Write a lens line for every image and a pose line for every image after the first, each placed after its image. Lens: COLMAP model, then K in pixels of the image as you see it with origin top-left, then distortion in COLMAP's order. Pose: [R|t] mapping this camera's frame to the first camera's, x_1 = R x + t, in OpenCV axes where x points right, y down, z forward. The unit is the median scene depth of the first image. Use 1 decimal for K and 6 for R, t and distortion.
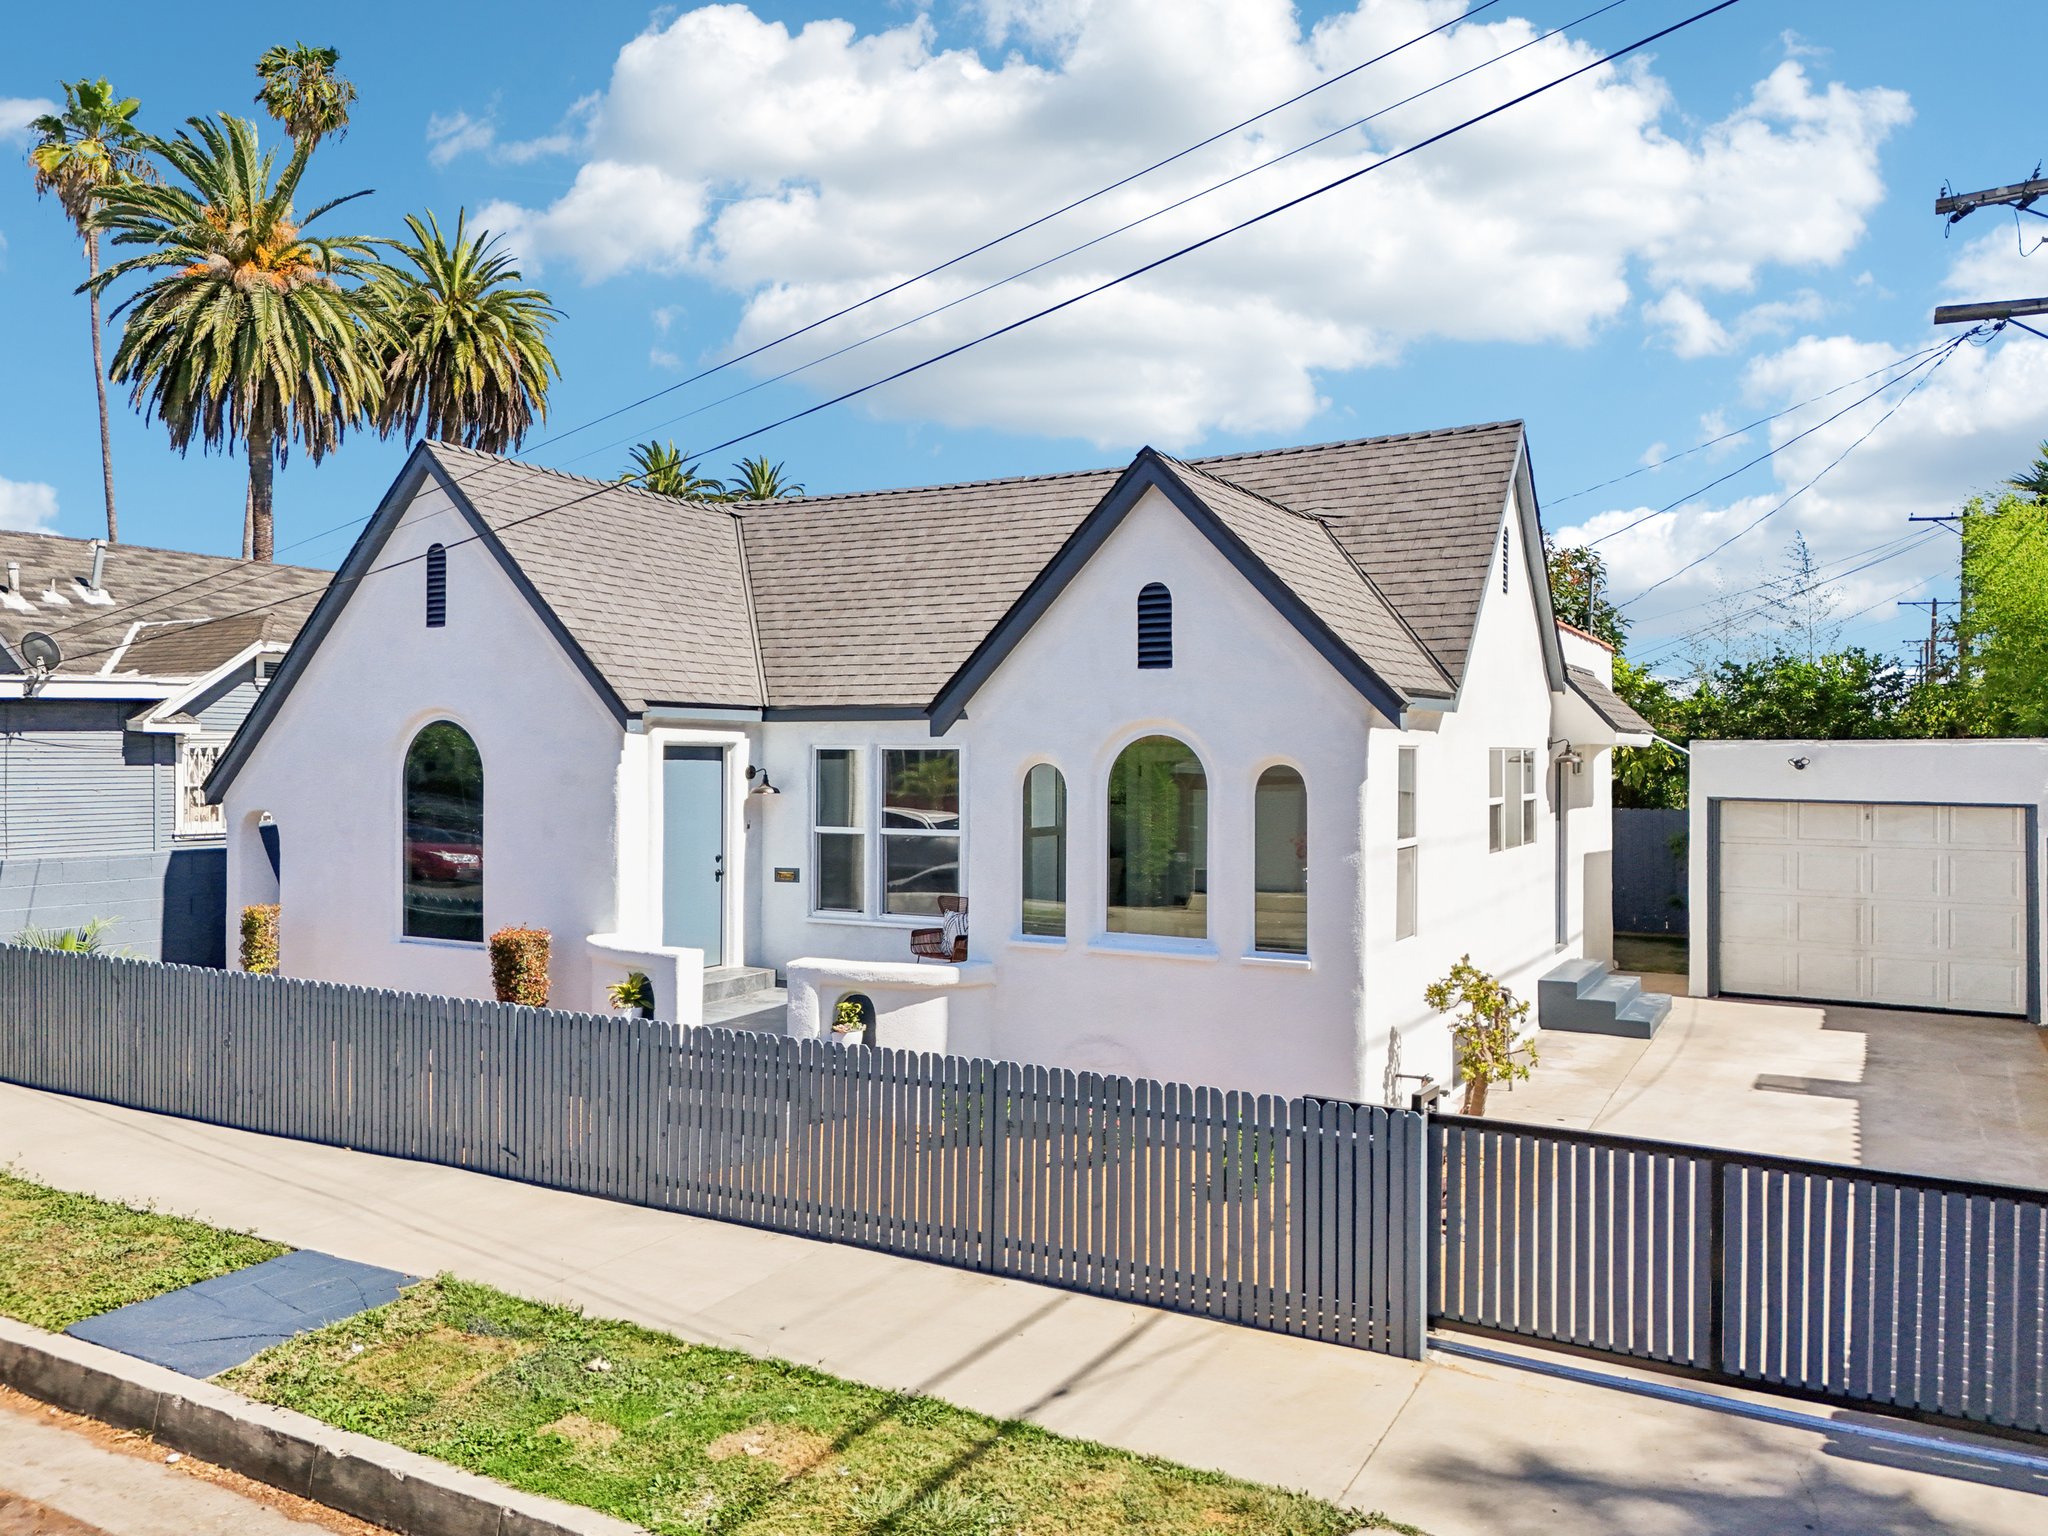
lens RADIAL K [[1554.7, 0, 1024.0], [0, 1554.7, 768.0], [0, 0, 1]] dist [0.065880, -0.068612]
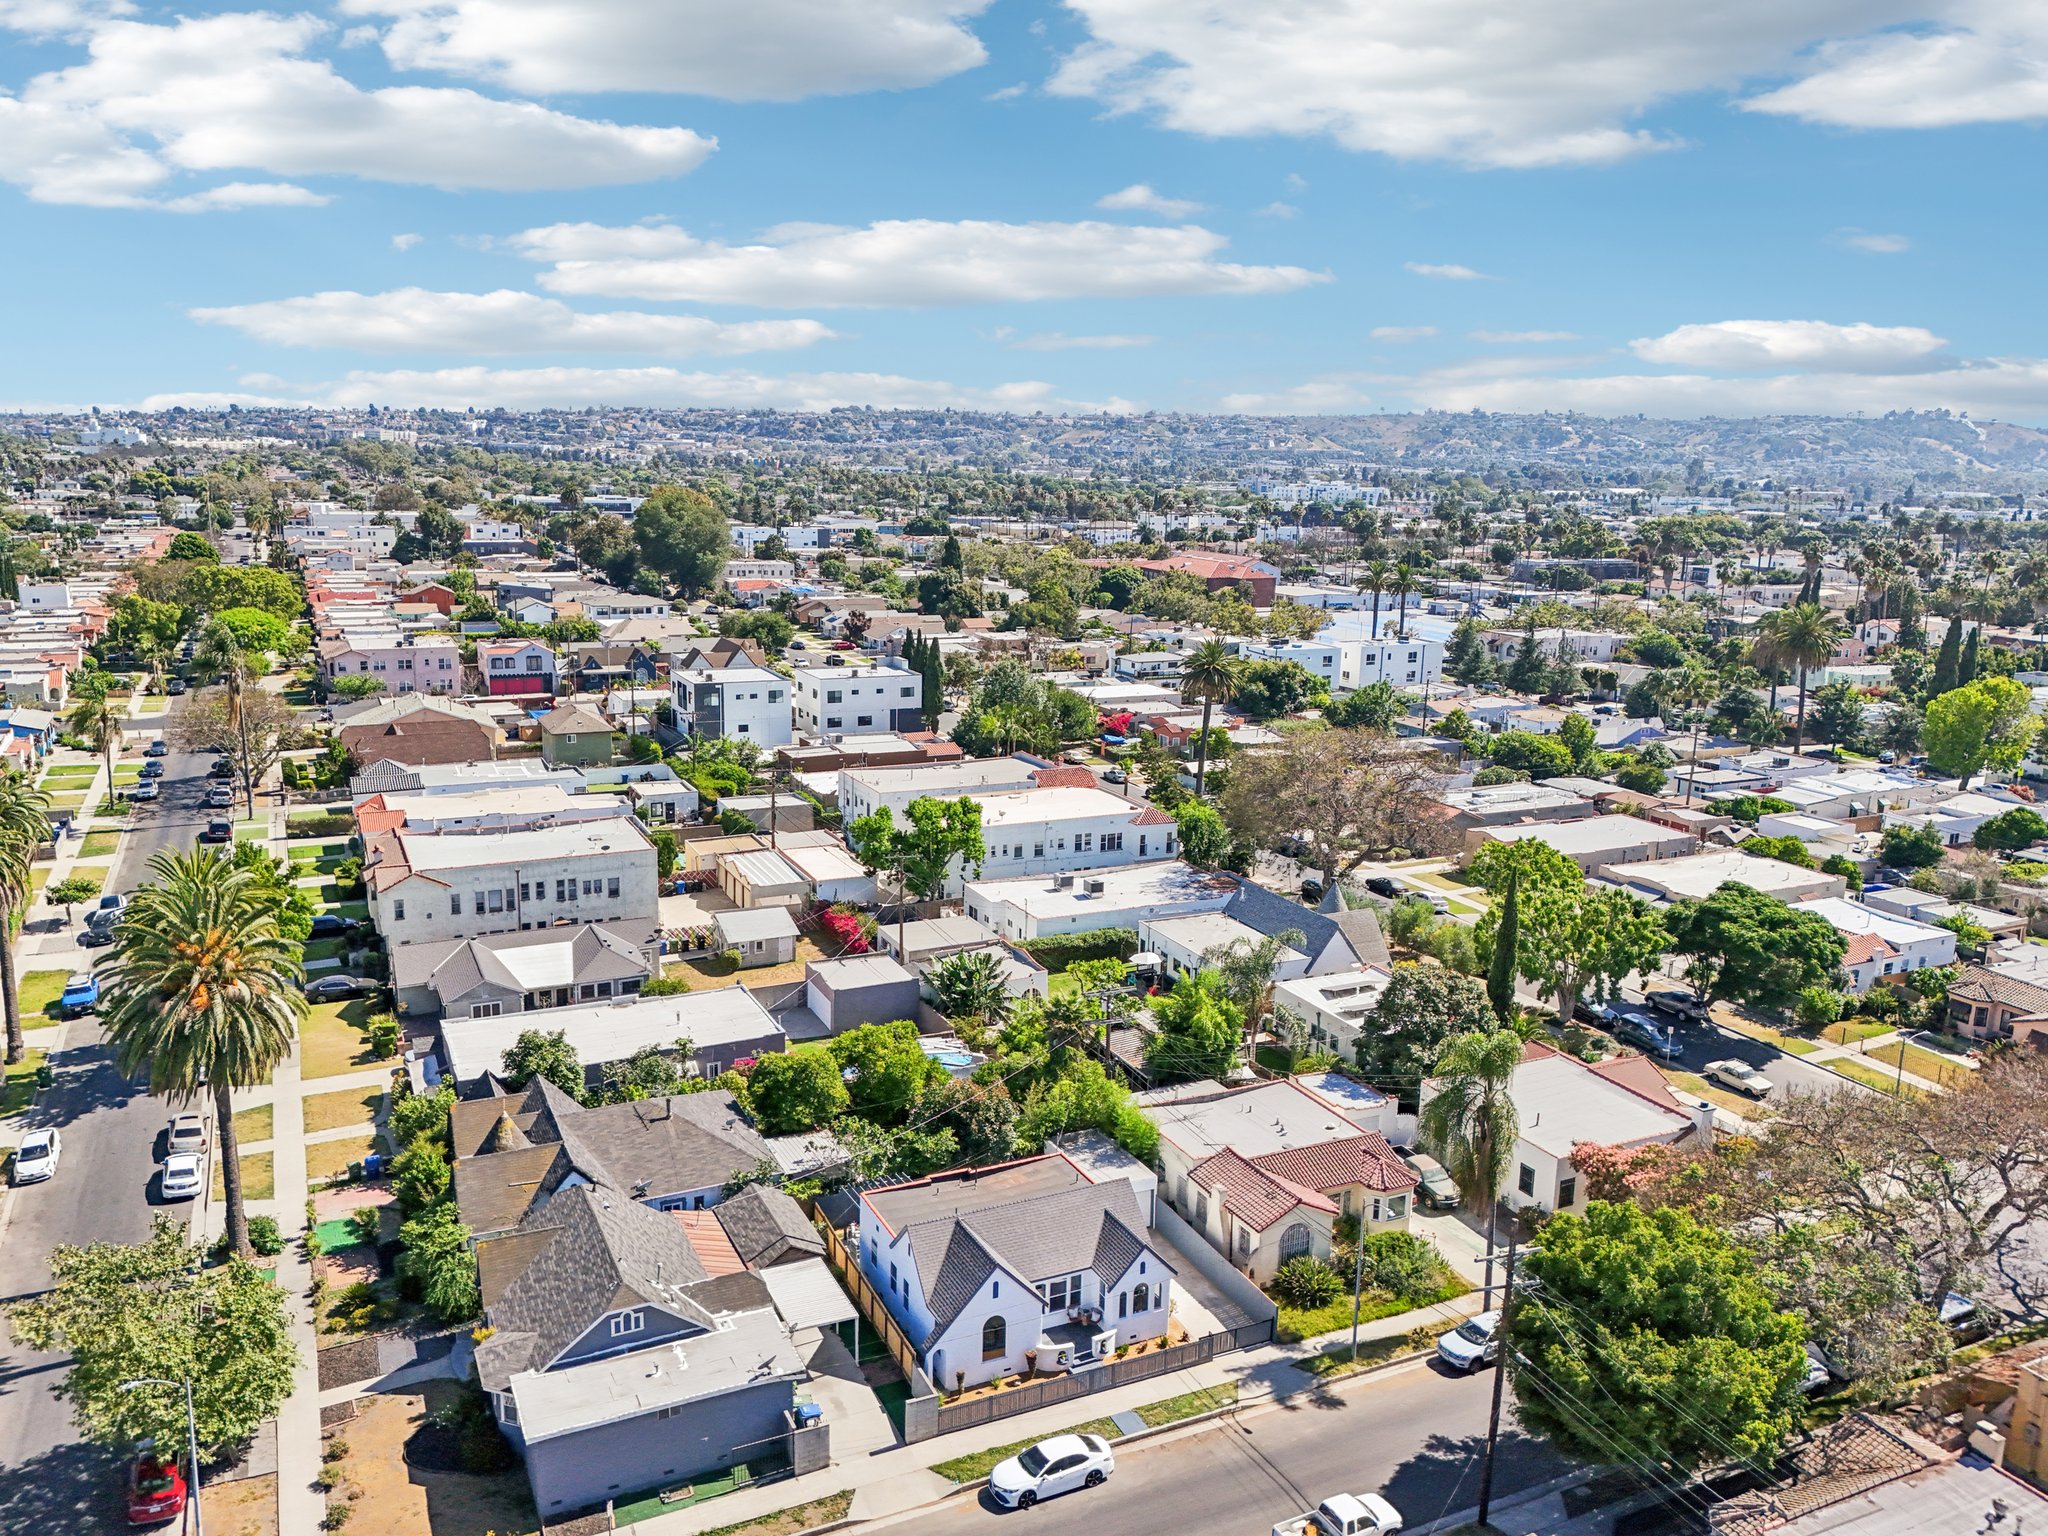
lens RADIAL K [[1554.7, 0, 1024.0], [0, 1554.7, 768.0], [0, 0, 1]] dist [0.065880, -0.068612]
pose [[0.567461, -0.160859, 0.807535, -4.822283], [-0.015272, 0.978507, 0.205647, -3.259790], [-0.823259, -0.129029, 0.552808, -1.798533]]
